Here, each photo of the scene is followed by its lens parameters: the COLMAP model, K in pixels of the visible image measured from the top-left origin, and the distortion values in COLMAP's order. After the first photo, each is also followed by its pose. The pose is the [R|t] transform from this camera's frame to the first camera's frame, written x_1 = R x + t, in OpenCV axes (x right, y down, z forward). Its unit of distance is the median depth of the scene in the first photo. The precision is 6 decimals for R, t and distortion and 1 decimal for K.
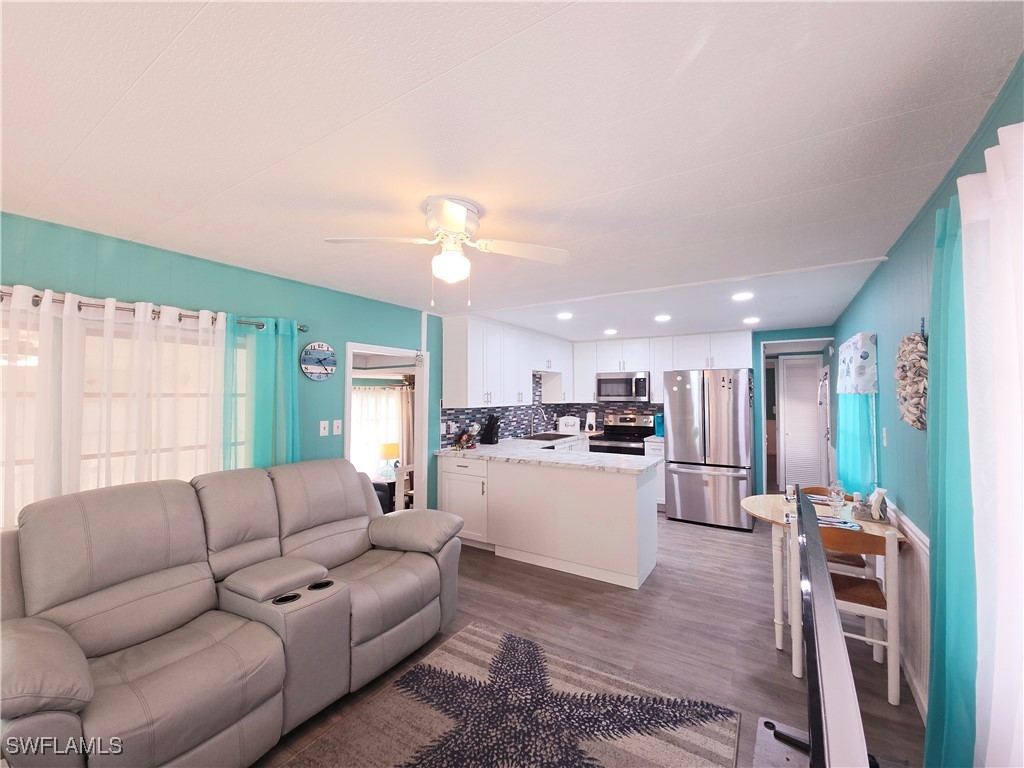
lens RADIAL K [[417.6, 0, 521.3], [0, 417.6, 382.9], [0, 0, 1]] dist [0.008497, -0.005898]
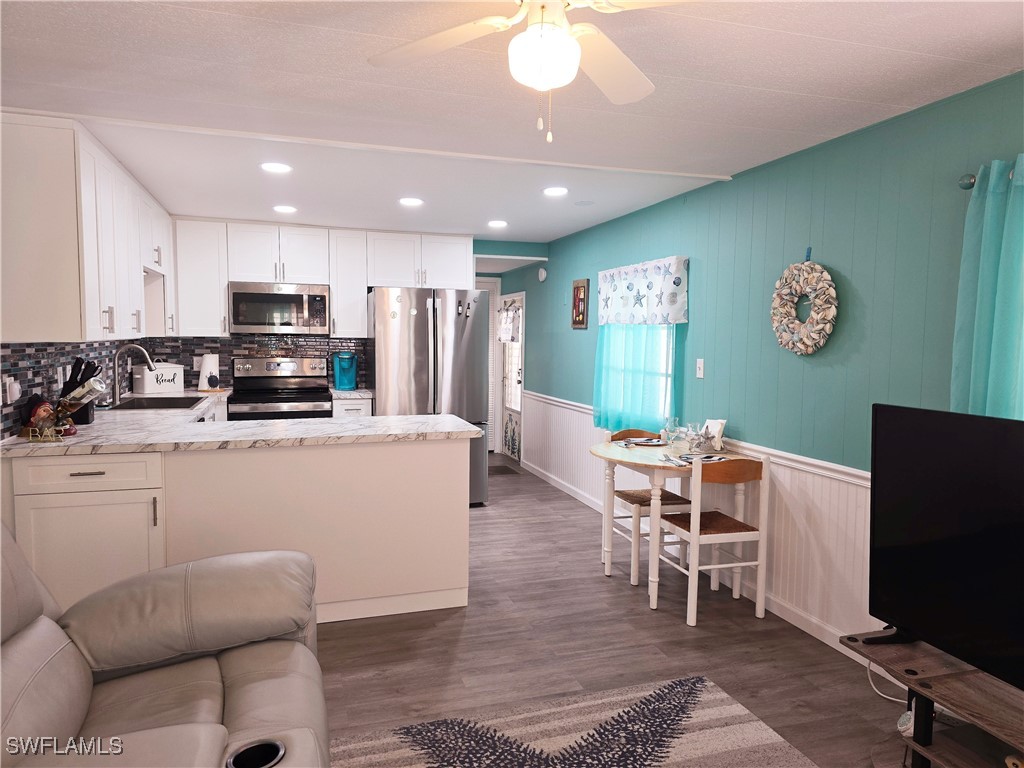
lens RADIAL K [[685.2, 0, 511.5], [0, 685.2, 387.0], [0, 0, 1]] dist [0.073611, -0.067846]
pose [[0.650054, -0.049241, 0.758291, -0.367876], [-0.033537, 0.995067, 0.093366, 0.022808], [-0.759148, -0.086124, 0.645196, 0.179431]]
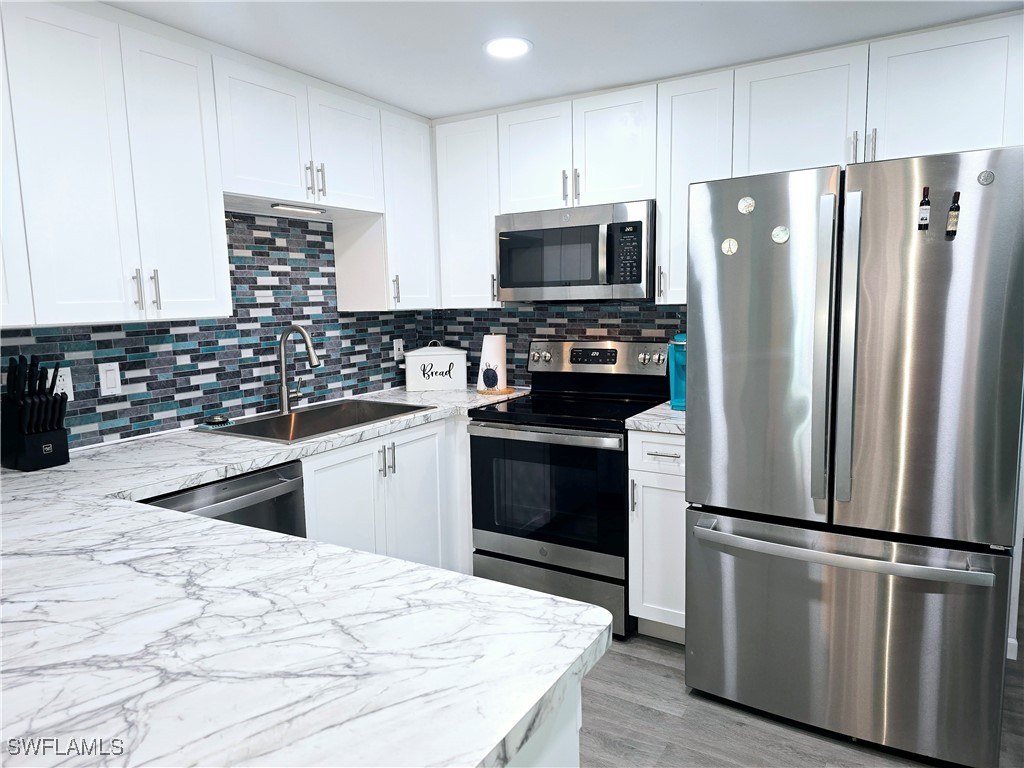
lens RADIAL K [[685.2, 0, 507.9], [0, 685.2, 384.6], [0, 0, 1]] dist [0.073611, -0.067846]
pose [[0.999773, -0.021030, 0.003518, 0.250097], [0.020236, 0.987823, 0.154260, 0.033935], [-0.006719, -0.154154, 0.988024, 0.615883]]
